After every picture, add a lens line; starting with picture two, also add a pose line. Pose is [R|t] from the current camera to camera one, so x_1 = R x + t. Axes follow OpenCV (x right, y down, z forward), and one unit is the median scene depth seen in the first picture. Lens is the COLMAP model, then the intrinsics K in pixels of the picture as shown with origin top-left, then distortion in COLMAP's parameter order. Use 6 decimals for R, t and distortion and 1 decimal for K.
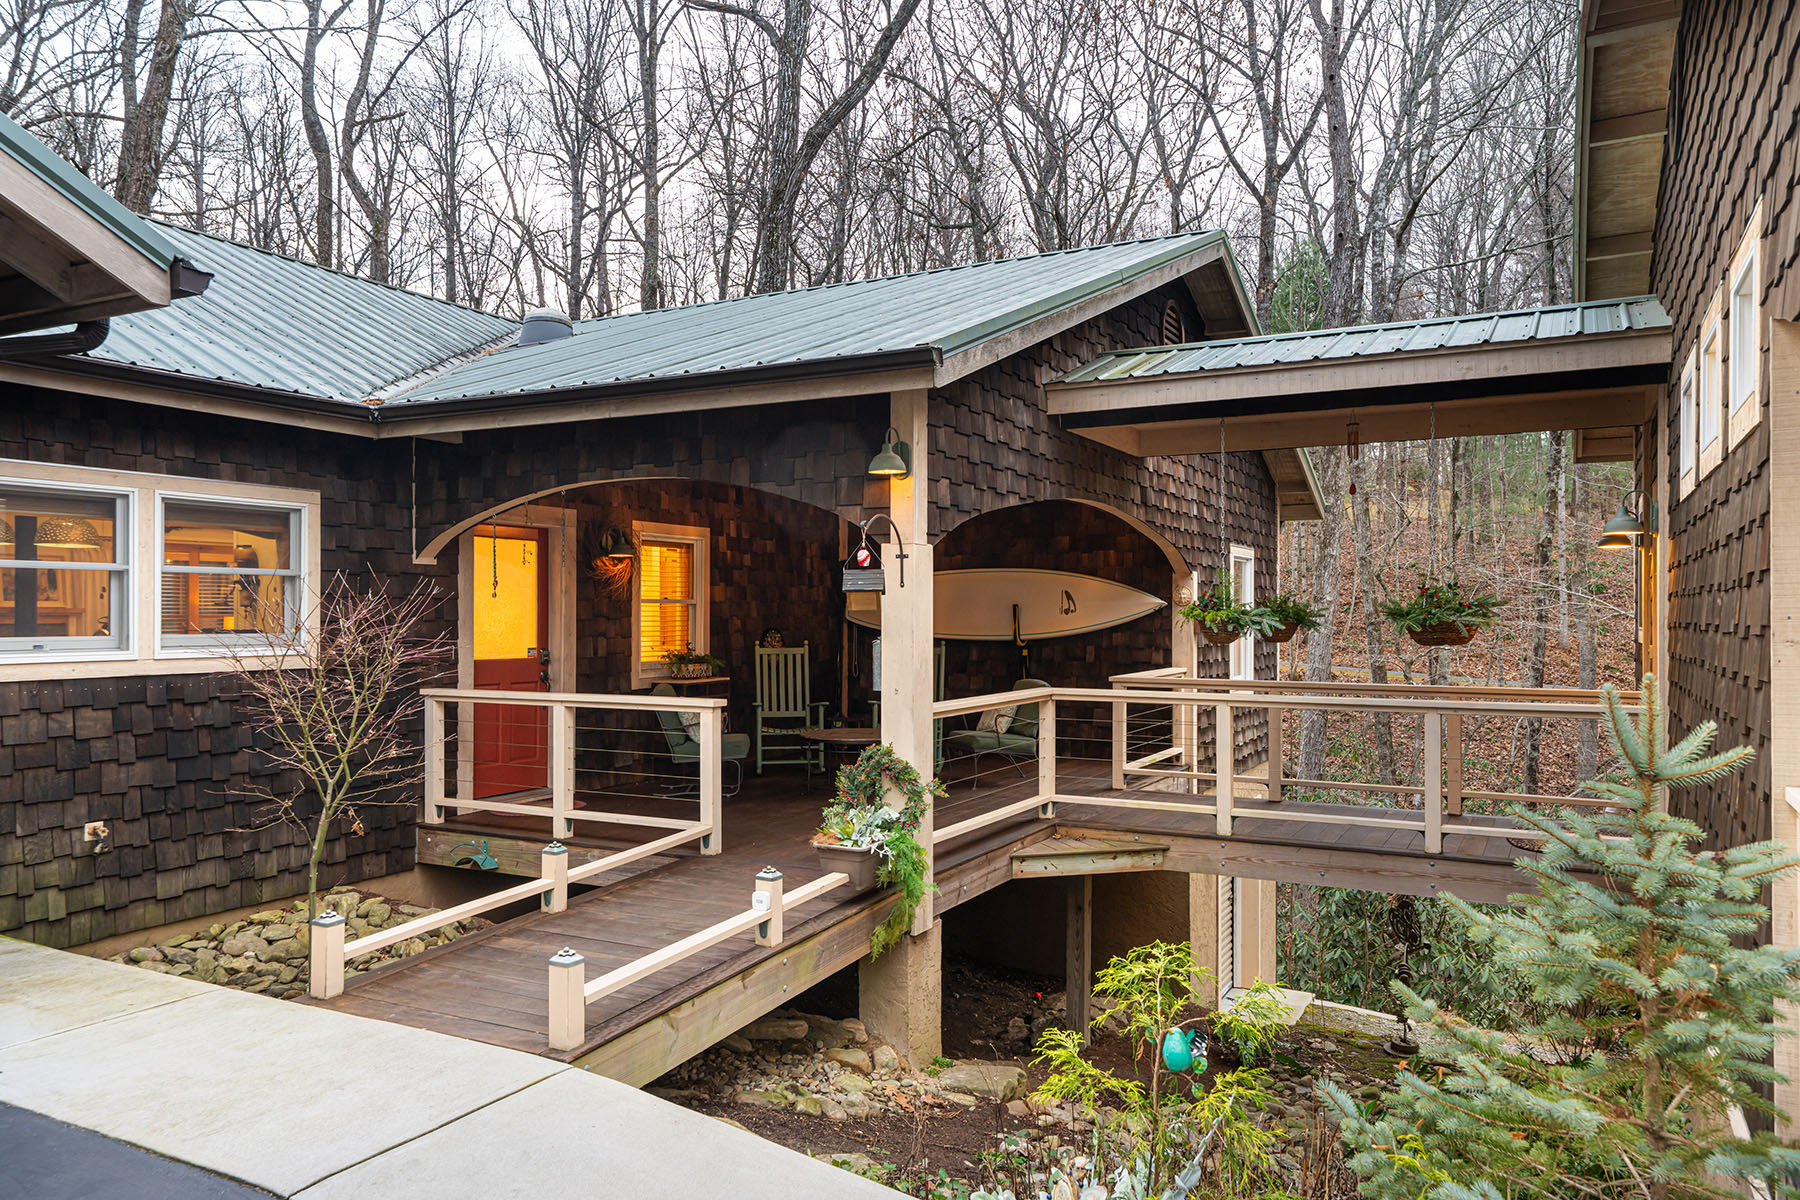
lens RADIAL K [[1257.5, 0, 879.0], [0, 1257.5, 604.9], [0, 0, 1]] dist [0.016950, 0.001271]
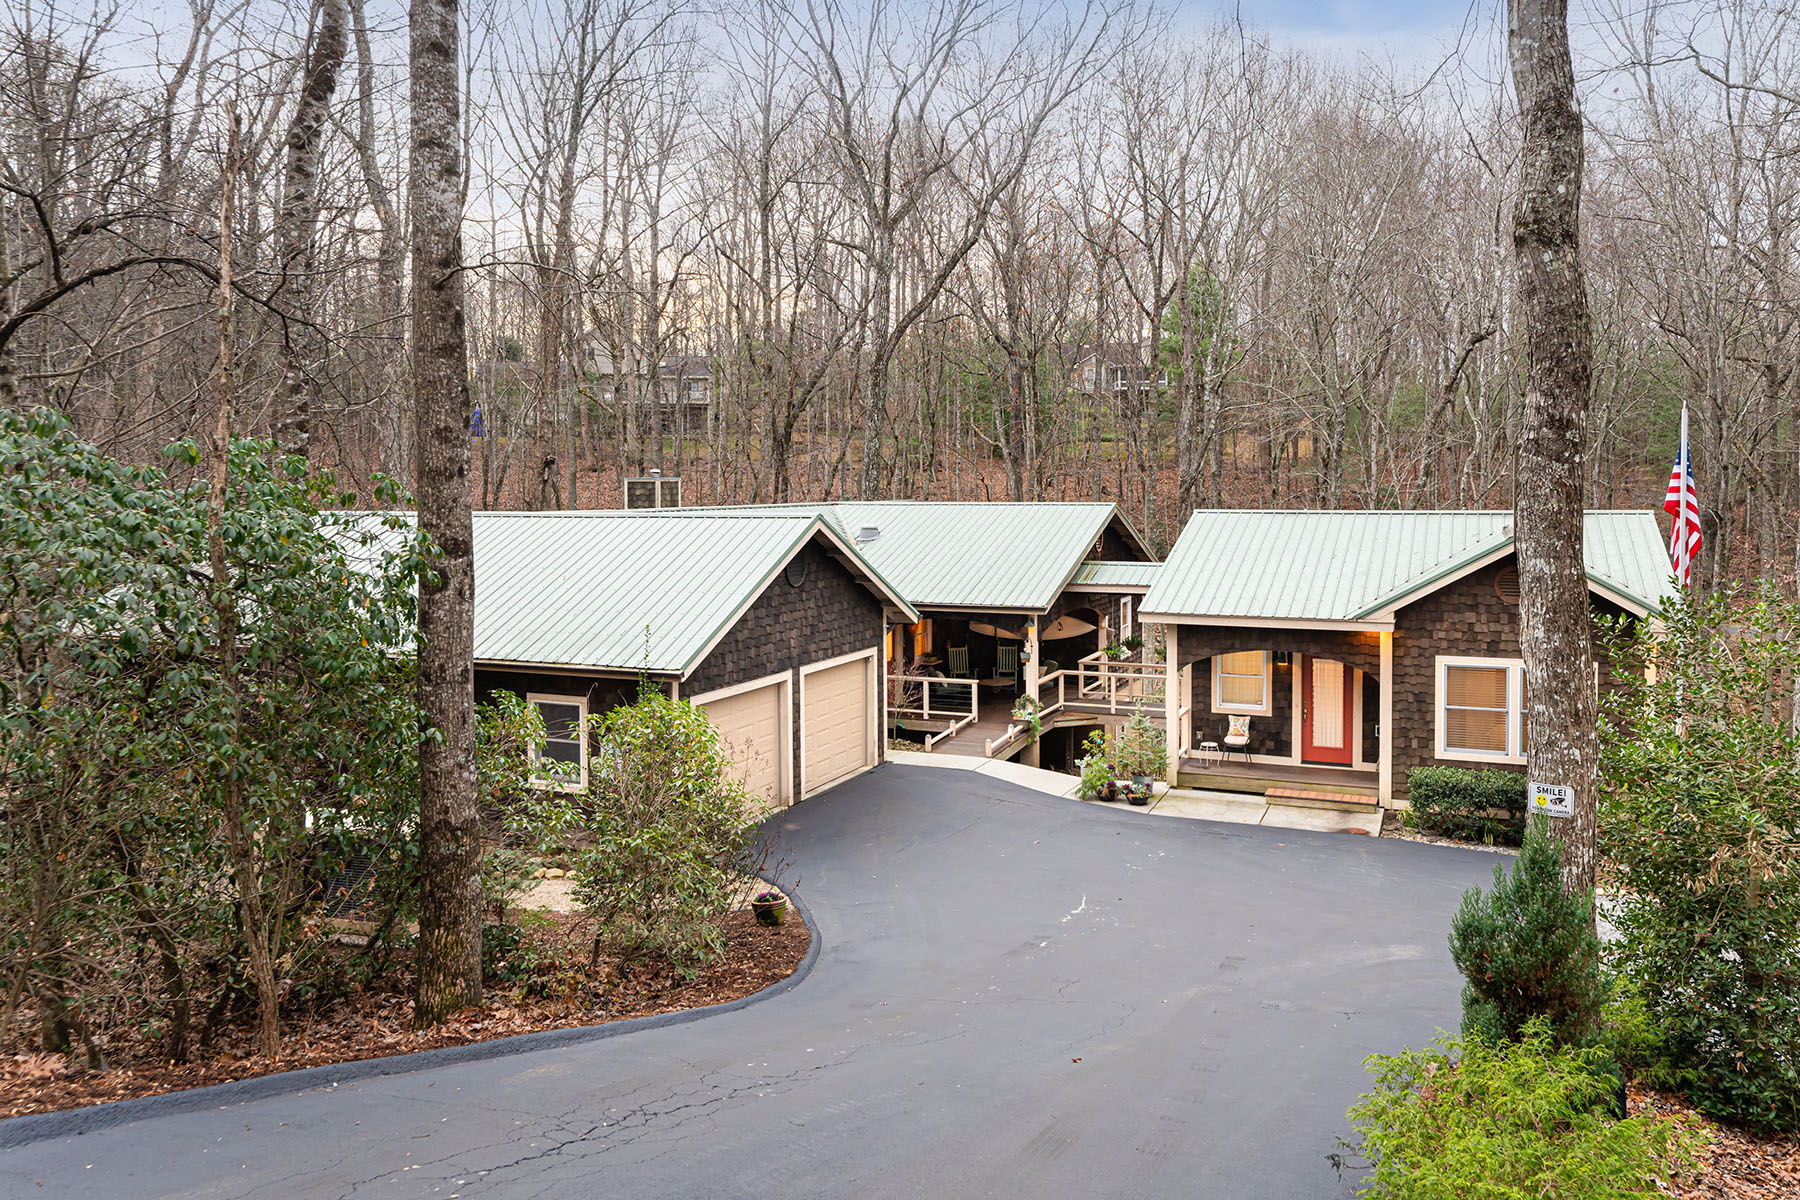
lens RADIAL K [[1259.5, 0, 941.5], [0, 1259.5, 526.3], [0, 0, 1]] dist [0.000418, 0.000546]
pose [[0.994531, -0.007982, 0.104138, -0.471521], [0.004264, 0.999347, 0.035880, -0.391992], [-0.104357, -0.035240, 0.993915, -2.031031]]
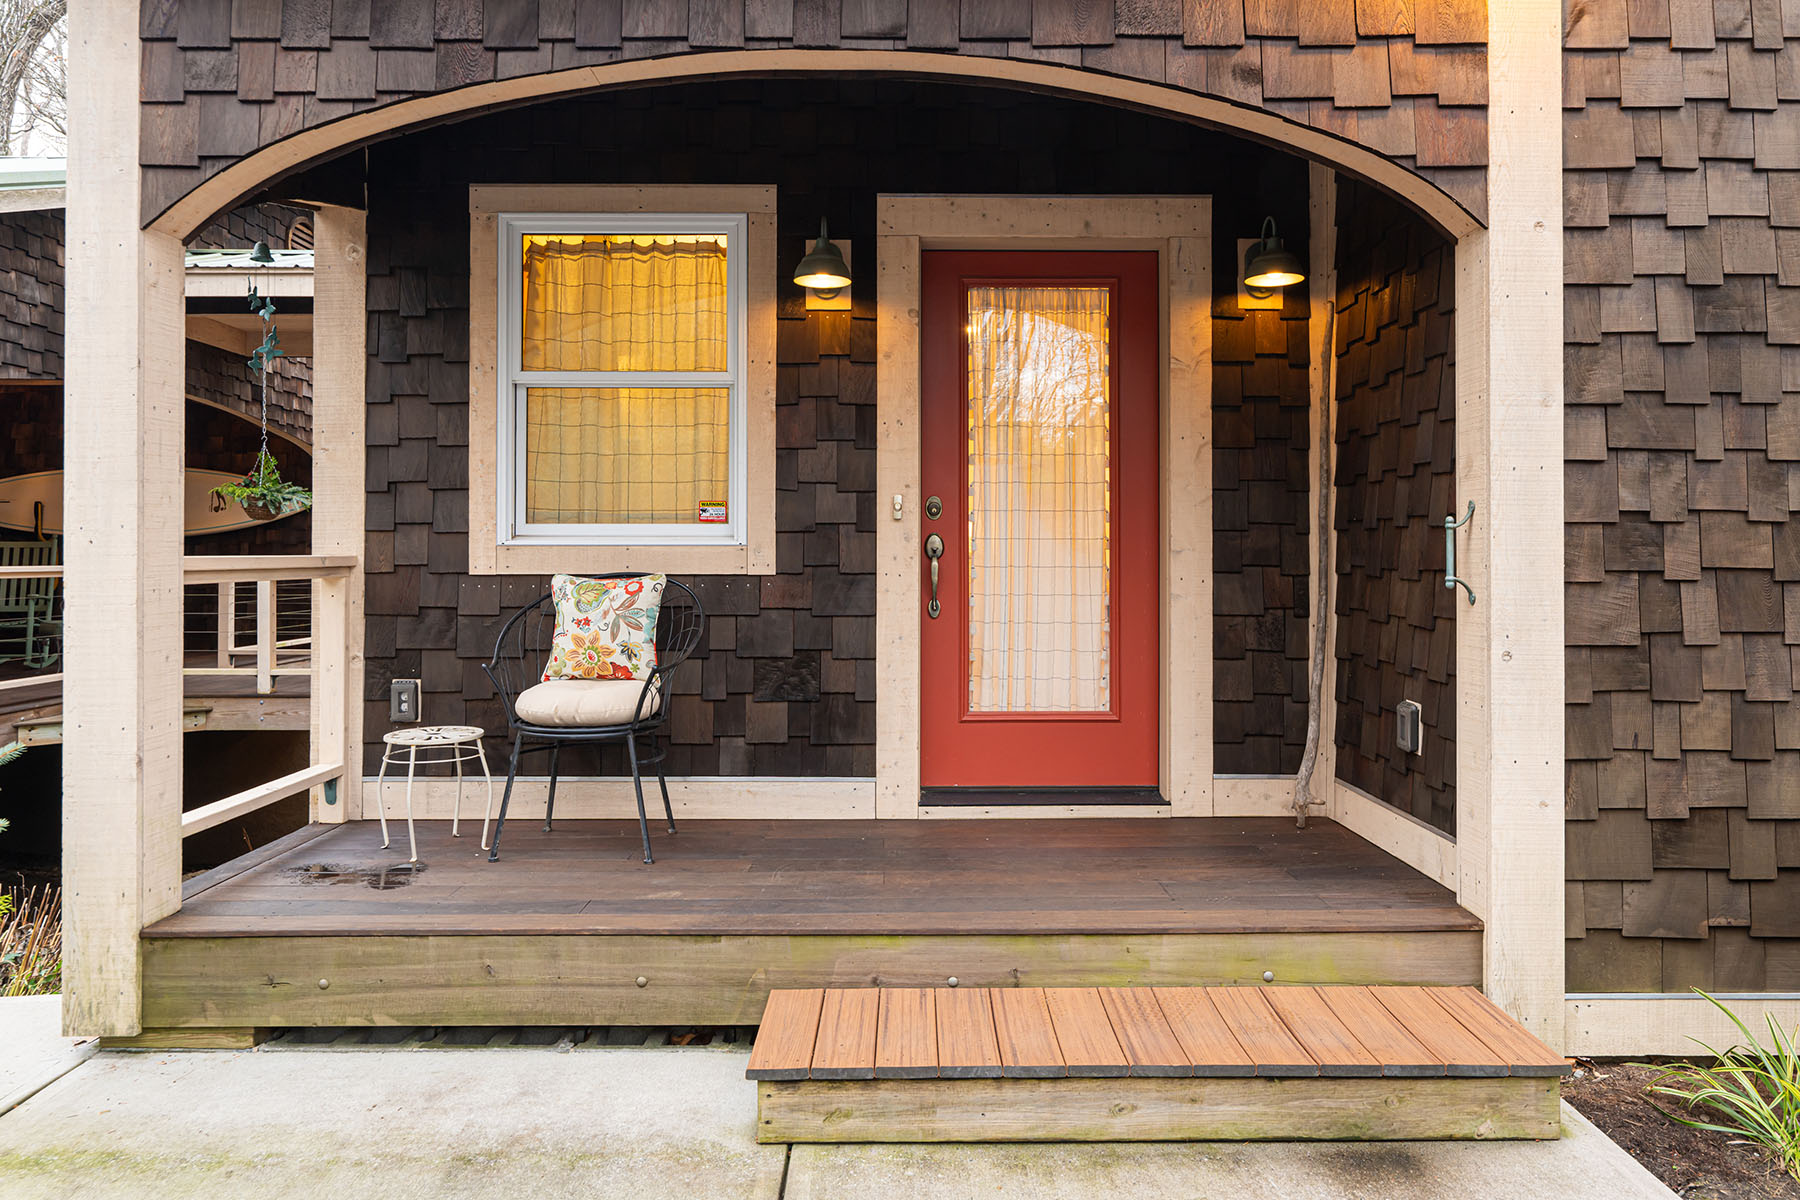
lens RADIAL K [[1172.5, 0, 903.0], [0, 1172.5, 549.4], [0, 0, 1]] dist [-0.001495, -0.000256]
pose [[0.877304, 0.000692, 0.479935, 0.229372], [-0.001026, 0.999999, 0.000433, 0.046984], [-0.479934, -0.000872, 0.877304, -0.141058]]
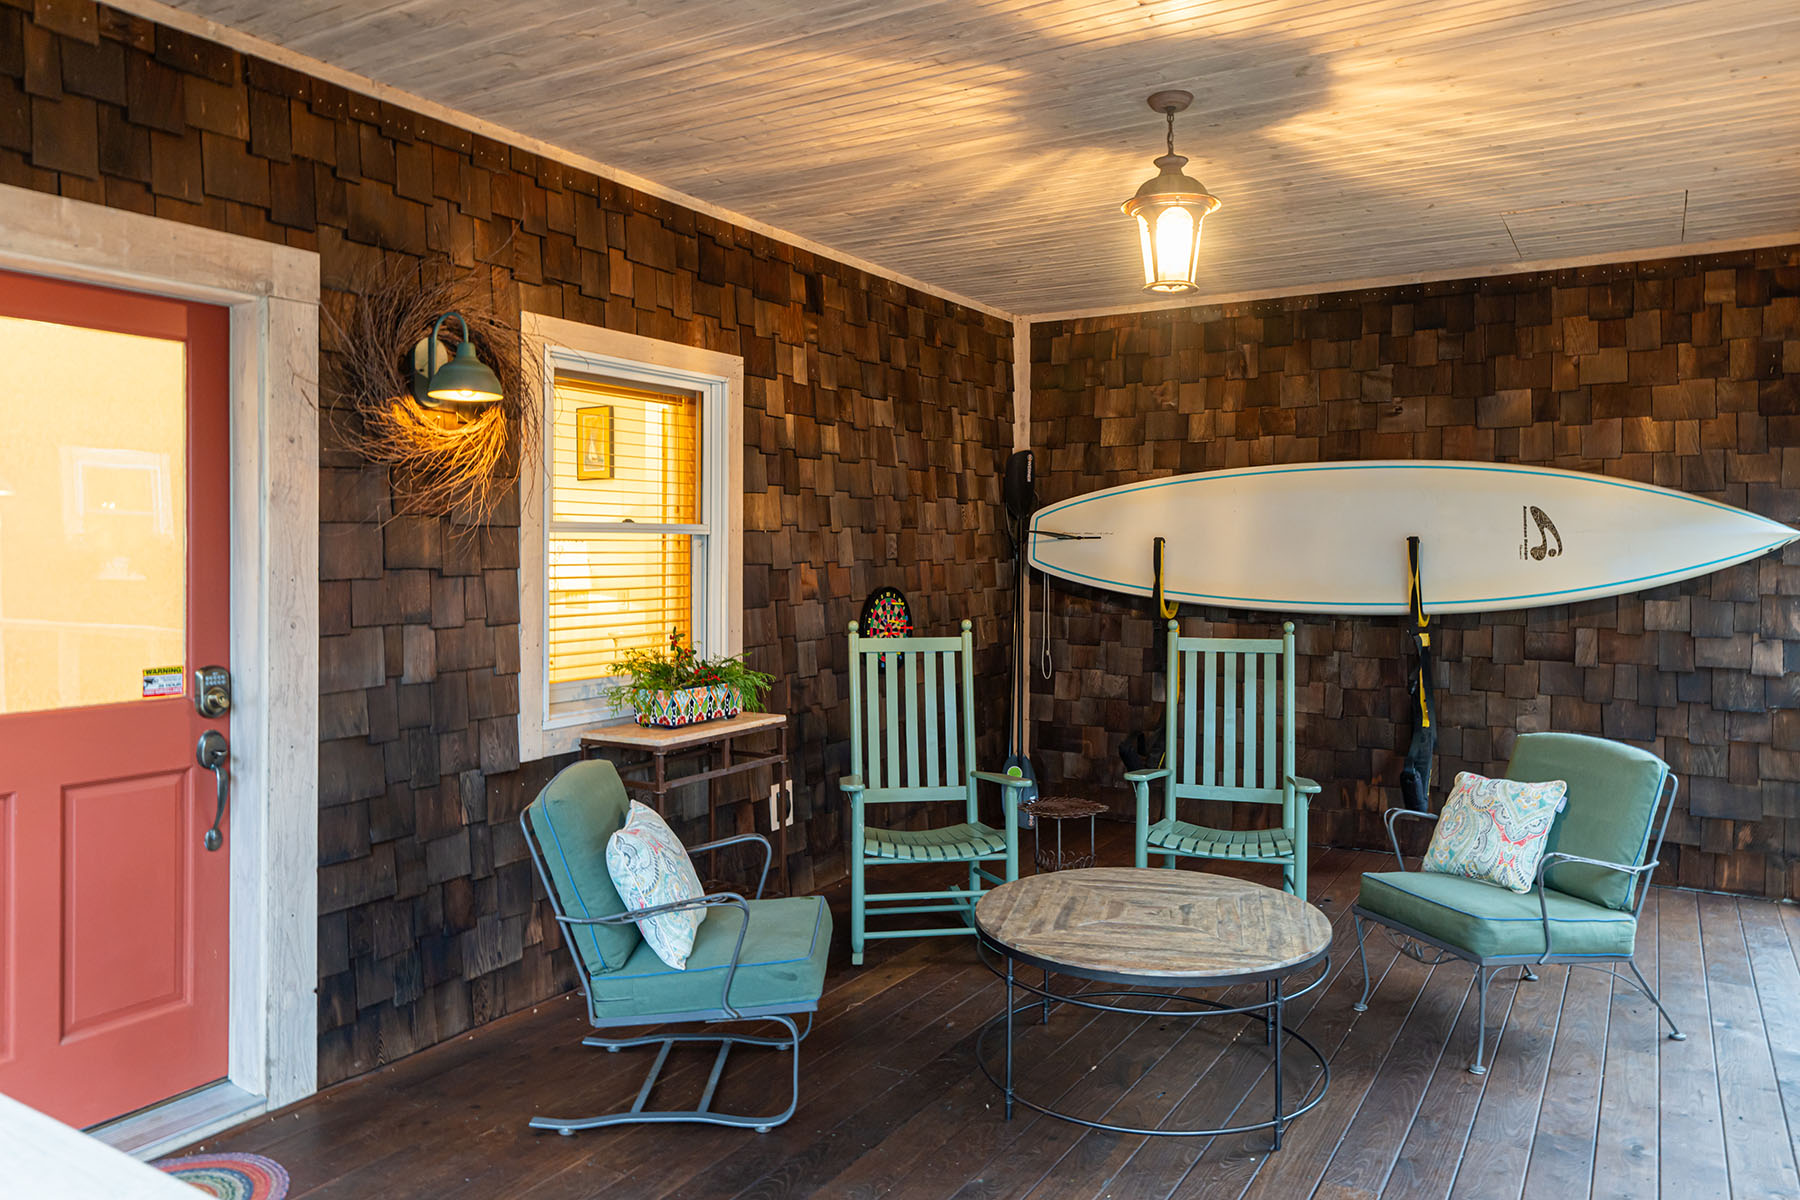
lens RADIAL K [[1234.5, 0, 924.4], [0, 1234.5, 543.8], [0, 0, 1]] dist [-0.000325, 0.000498]
pose [[0.999129, 0.001312, -0.041715, -0.065986], [-0.001161, 0.999993, 0.003635, 0.000777], [0.041720, -0.003583, 0.999123, 0.693402]]
